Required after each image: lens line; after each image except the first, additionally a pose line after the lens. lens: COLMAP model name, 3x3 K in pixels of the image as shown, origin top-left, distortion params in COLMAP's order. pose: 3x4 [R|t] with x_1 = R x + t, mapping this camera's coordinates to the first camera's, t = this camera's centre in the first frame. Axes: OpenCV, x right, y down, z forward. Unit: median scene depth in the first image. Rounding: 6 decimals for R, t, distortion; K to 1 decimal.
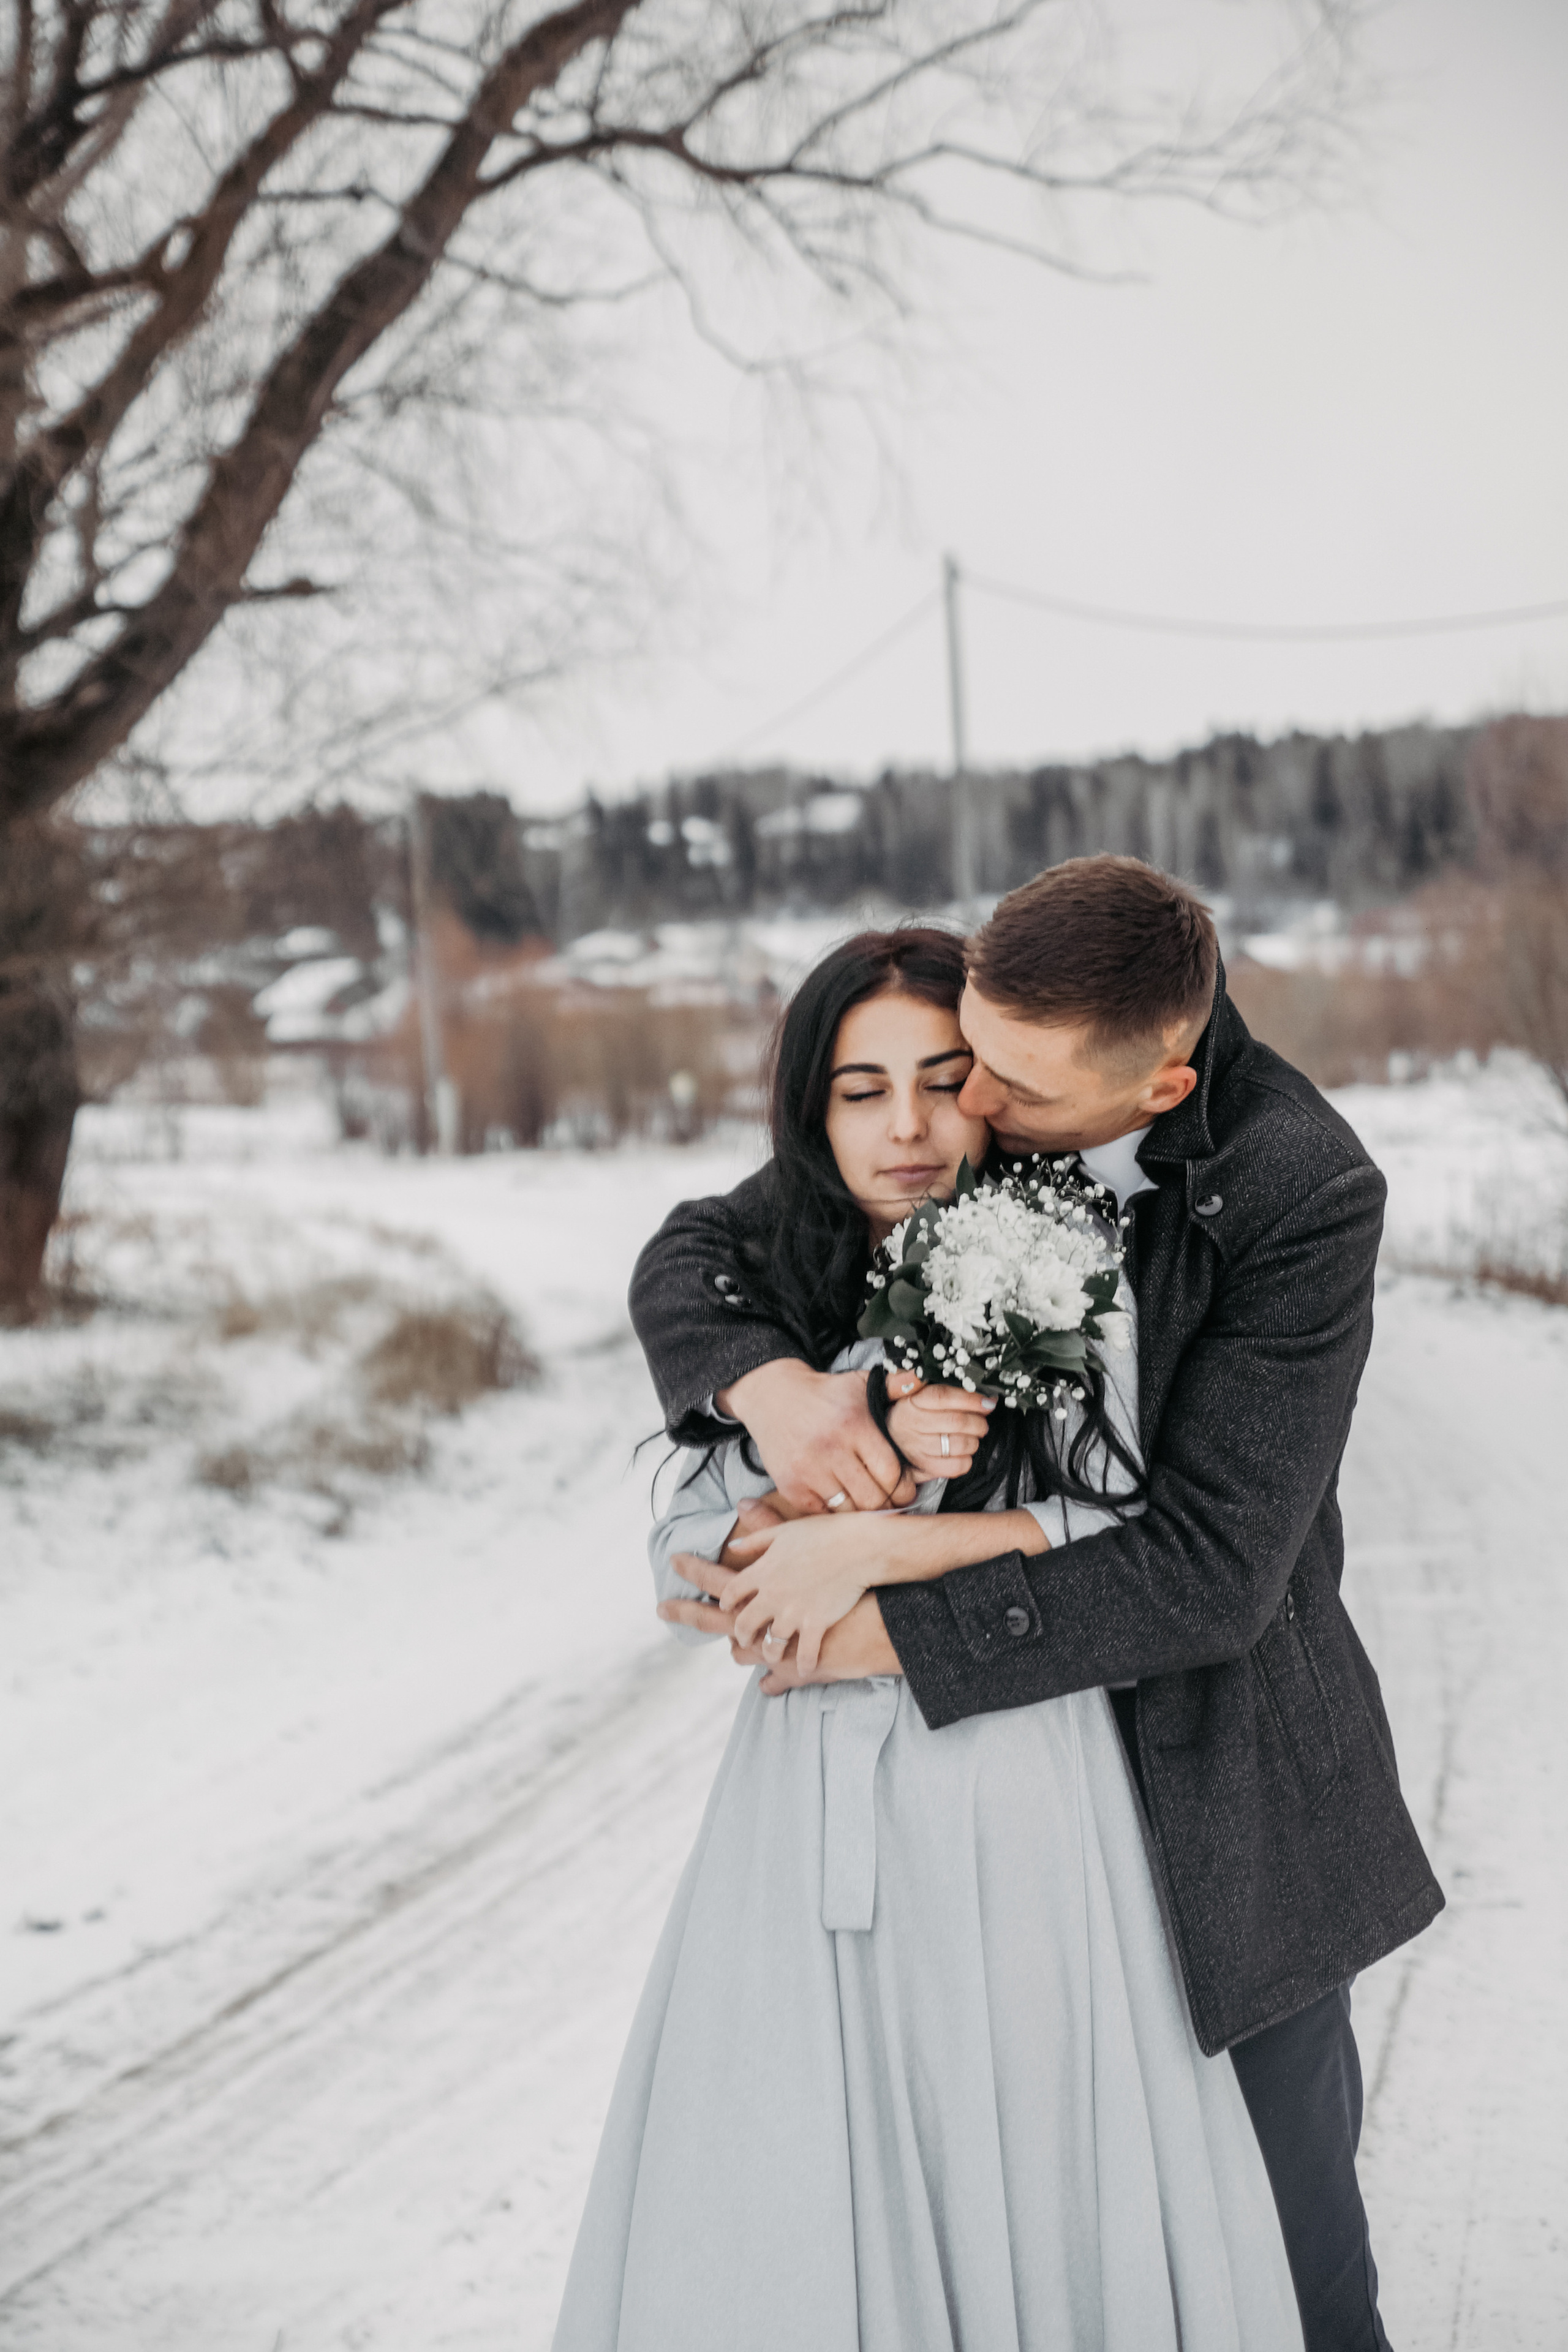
lens RADIAL K [[4881.1, 0, 891.0], [0, 4881.1, 1091.6], [0, 0, 1]] dist [-0.076860, 0.000000]
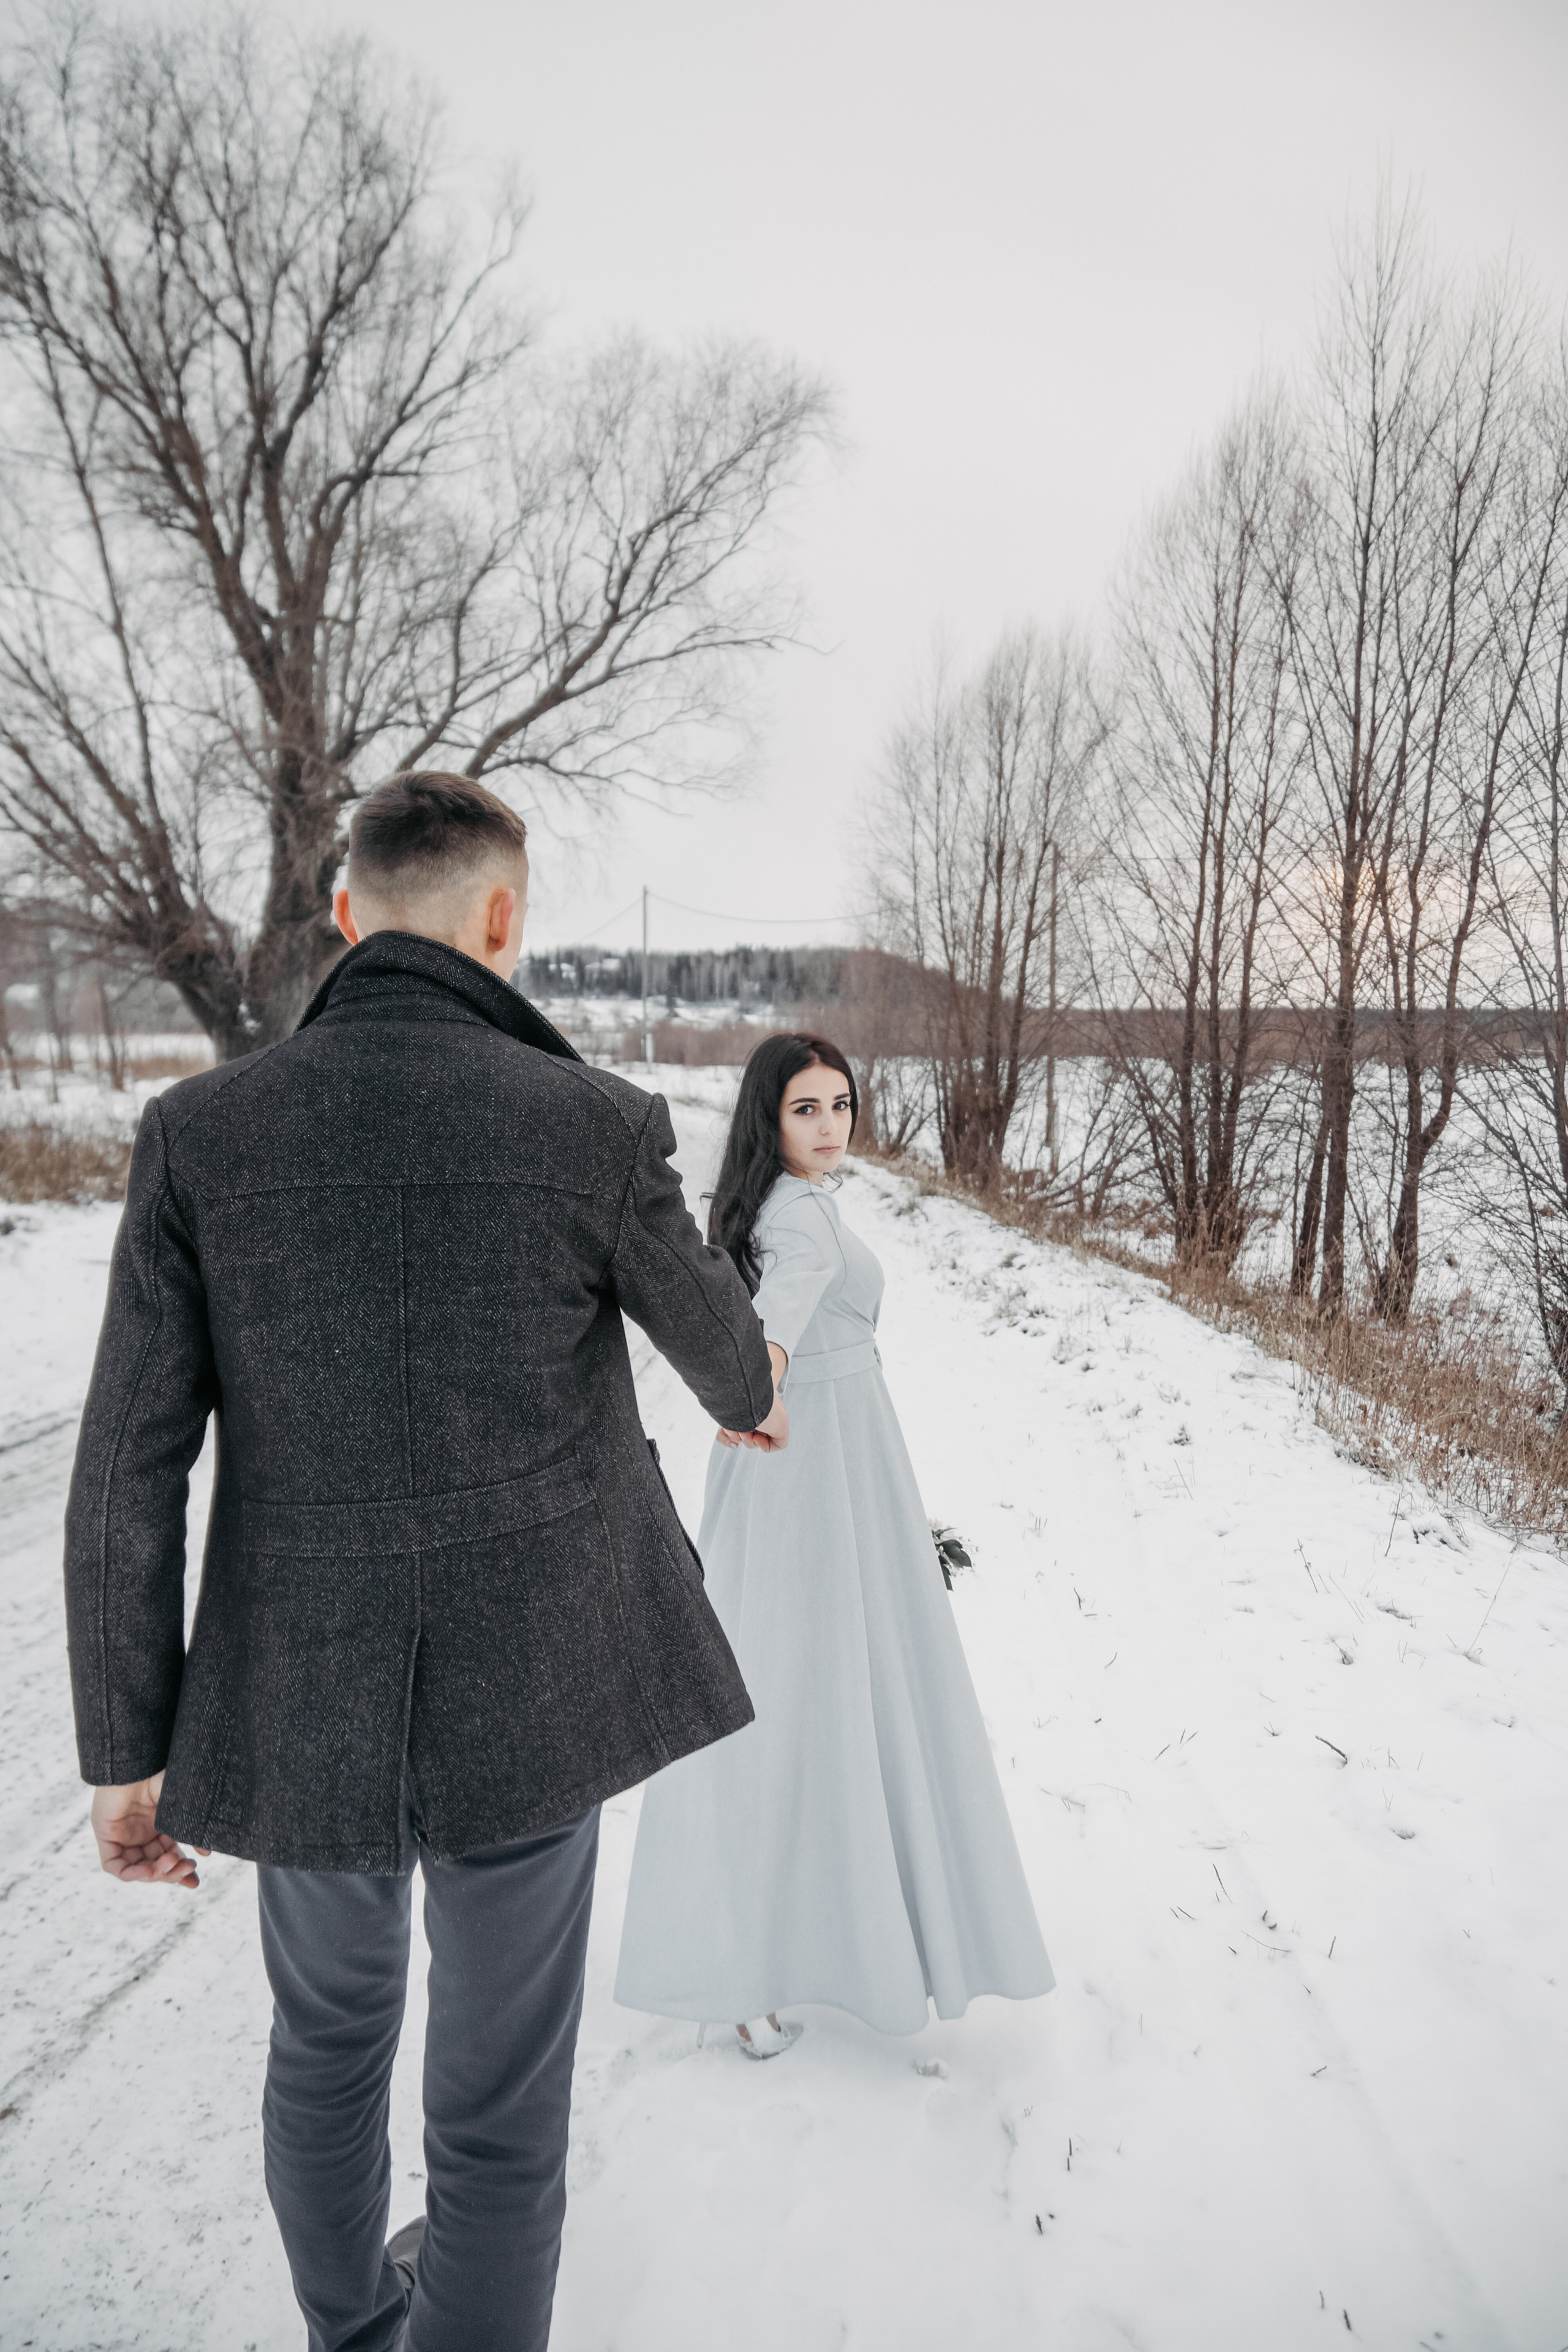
lens RADIAL K [[1666.7, 0, 833.3], [0, 1666.7, 1164.0], [0, 0, 1]] dist [-0.057028, 0.012383]
pose [[0.991157, 0.054573, 0.120953, 0.025436], [-0.061843, 0.996446, 0.057183, -0.005884], [-0.117403, -0.064158, 0.991010, -0.119905]]
